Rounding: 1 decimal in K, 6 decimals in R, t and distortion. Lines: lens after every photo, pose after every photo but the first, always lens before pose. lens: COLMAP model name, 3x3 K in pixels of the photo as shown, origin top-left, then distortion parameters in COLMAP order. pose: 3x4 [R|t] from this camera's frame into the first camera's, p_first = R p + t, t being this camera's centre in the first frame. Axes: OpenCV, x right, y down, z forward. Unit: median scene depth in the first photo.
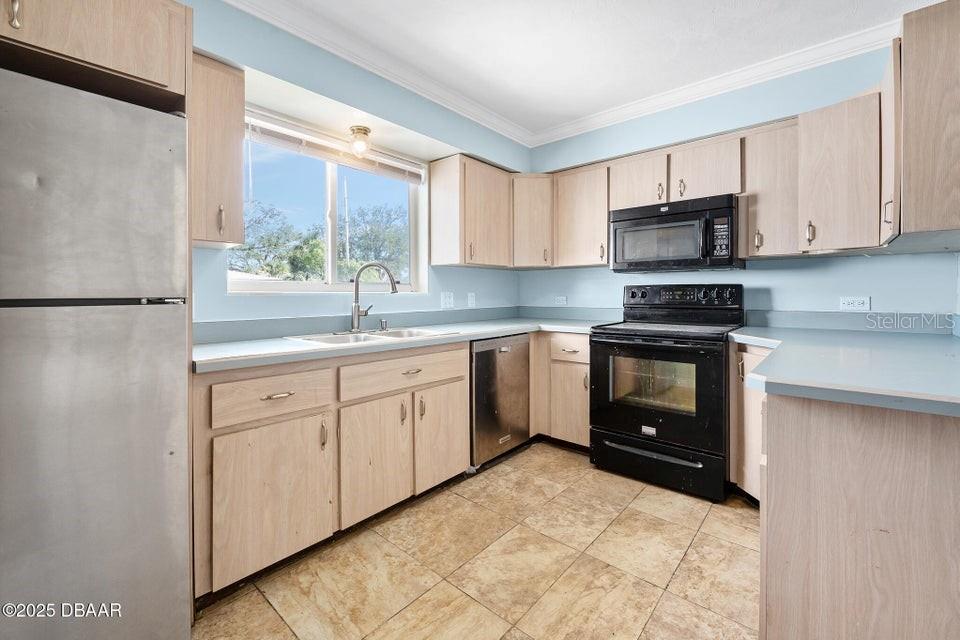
lens RADIAL K [[397.7, 0, 477.5], [0, 397.7, 297.7], [0, 0, 1]] dist [-0.011199, -0.000072]
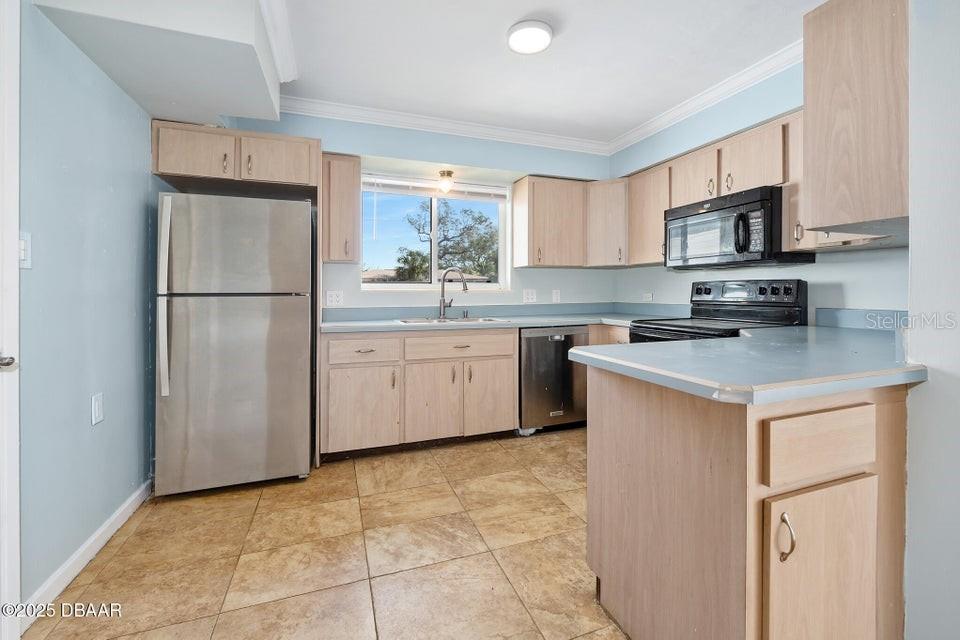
lens RADIAL K [[397.7, 0, 475.3], [0, 397.7, 292.7], [0, 0, 1]] dist [-0.011199, -0.000072]
pose [[0.878357, 0.000968, -0.478004, 0.460609], [-0.003688, 0.999982, -0.004753, 0.003692], [0.477990, 0.005938, 0.878345, -0.171304]]
